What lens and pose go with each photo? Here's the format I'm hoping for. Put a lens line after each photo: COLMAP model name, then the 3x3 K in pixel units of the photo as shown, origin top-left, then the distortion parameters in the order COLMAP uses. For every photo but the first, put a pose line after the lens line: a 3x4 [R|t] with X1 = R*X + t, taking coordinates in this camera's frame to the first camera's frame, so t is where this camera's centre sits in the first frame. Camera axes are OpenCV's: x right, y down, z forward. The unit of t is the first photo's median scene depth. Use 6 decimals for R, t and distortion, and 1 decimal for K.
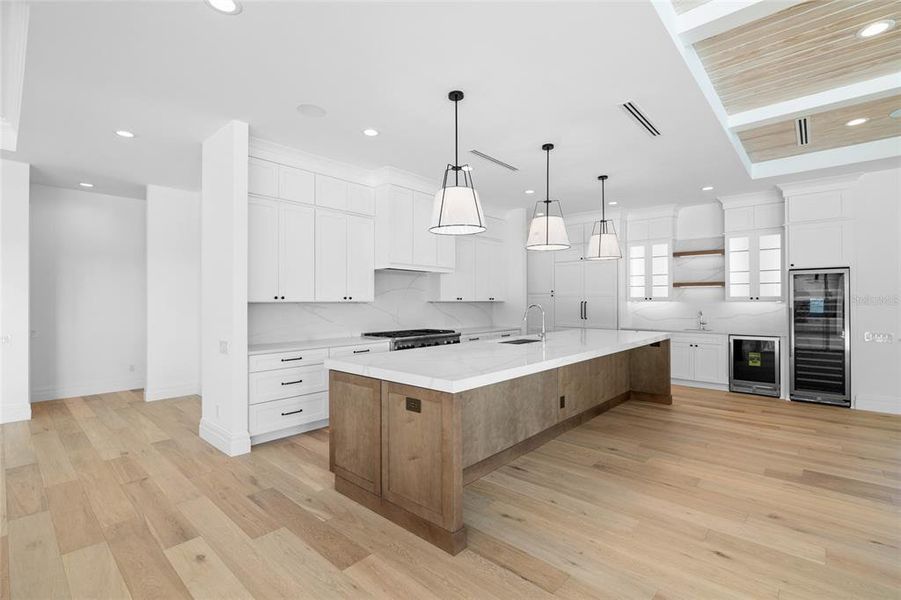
lens RADIAL K [[411.1, 0, 449.4], [0, 411.1, 298.1], [0, 0, 1]] dist [-0.000782, -0.000007]
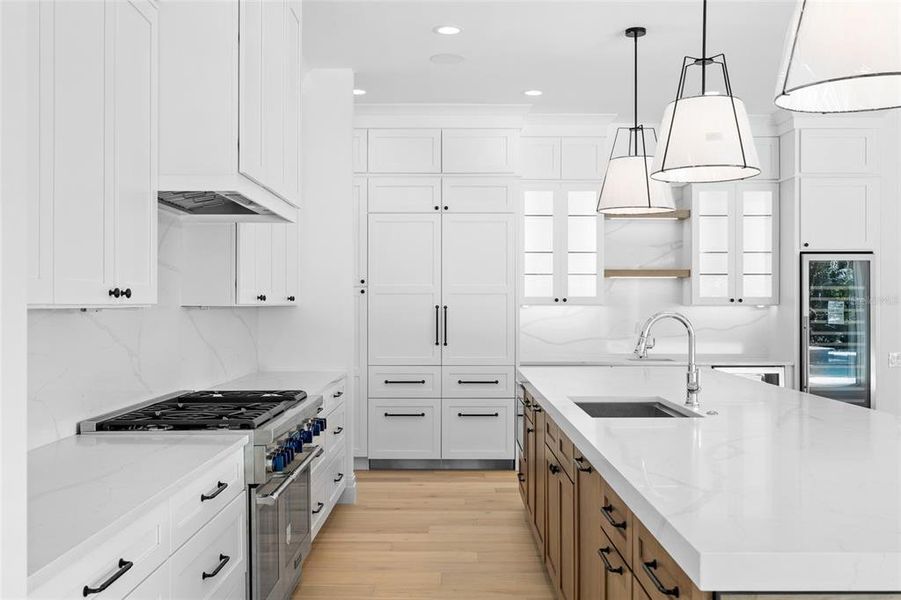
lens RADIAL K [[873.4, 0, 450.5], [0, 873.4, 300.0], [0, 0, 1]] dist [0.003770, 0.000372]
pose [[0.741382, 0.004129, 0.671070, -0.399392], [-0.006099, 0.999981, 0.000585, 0.001966], [-0.671055, -0.004526, 0.741394, 0.402302]]
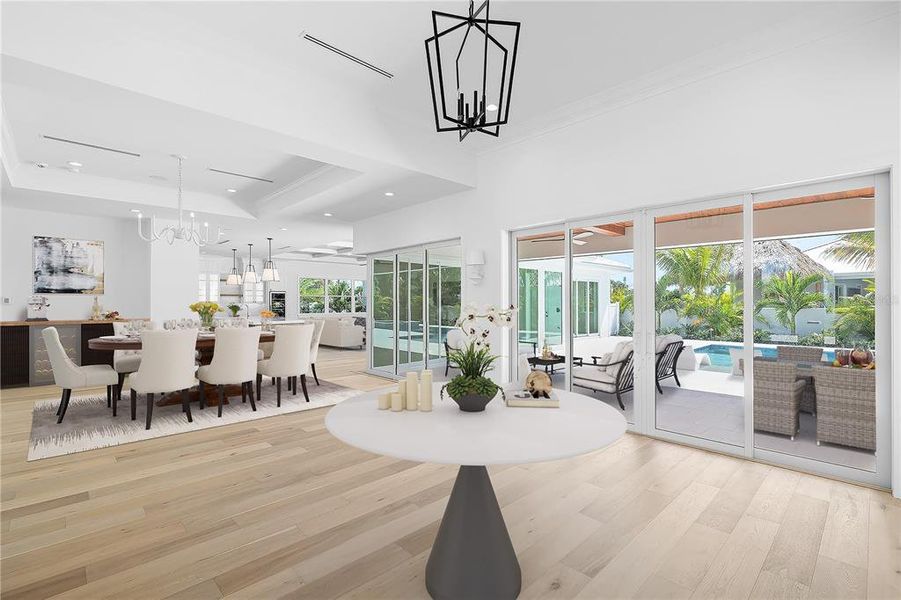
lens RADIAL K [[411.1, 0, 449.4], [0, 411.1, 298.1], [0, 0, 1]] dist [-0.000782, -0.000007]
pose [[0.056632, 0.010495, 0.998340, -1.753753], [-0.006925, 0.999925, -0.010119, -0.006636], [-0.998371, -0.006340, 0.056700, -0.305281]]
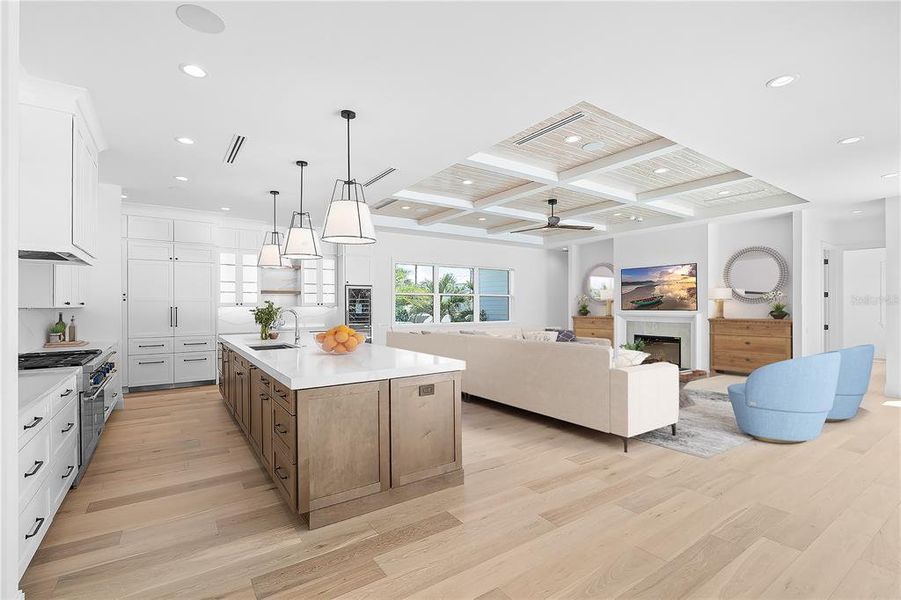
lens RADIAL K [[412.9, 0, 451.0], [0, 412.9, 305.5], [0, 0, 1]] dist [-0.003706, -0.000194]
pose [[0.228008, -0.000377, 0.973659, -0.552760], [-0.003670, 0.999992, 0.001247, 0.001867], [-0.973652, -0.003858, 0.228005, 0.282005]]
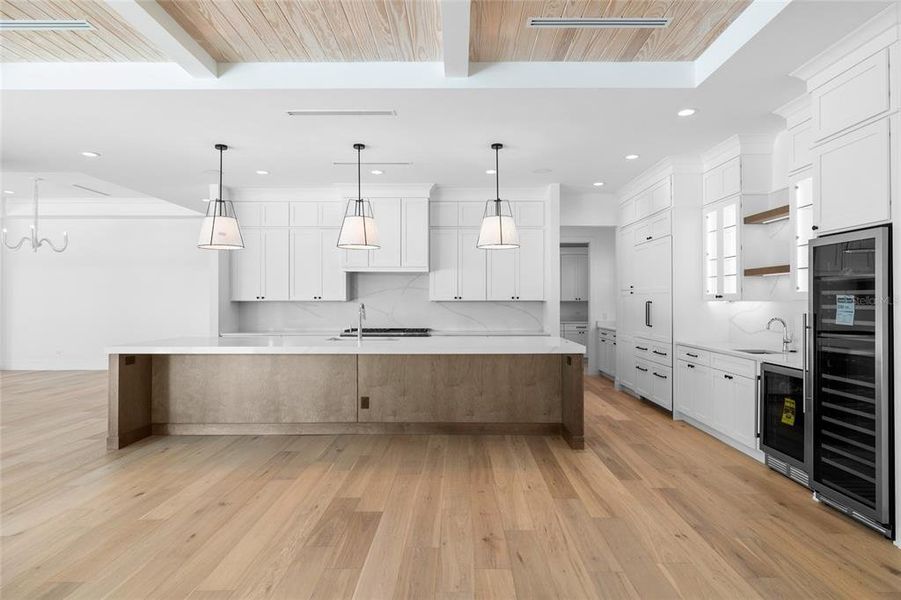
lens RADIAL K [[500.6, 0, 450.5], [0, 500.6, 300.0], [0, 0, 1]] dist [0.001229, 0.000111]
pose [[0.667889, 0.000149, -0.744261, 0.985082], [0.003599, 0.999988, 0.003430, 0.002626], [0.744252, -0.004970, 0.667881, 0.266620]]
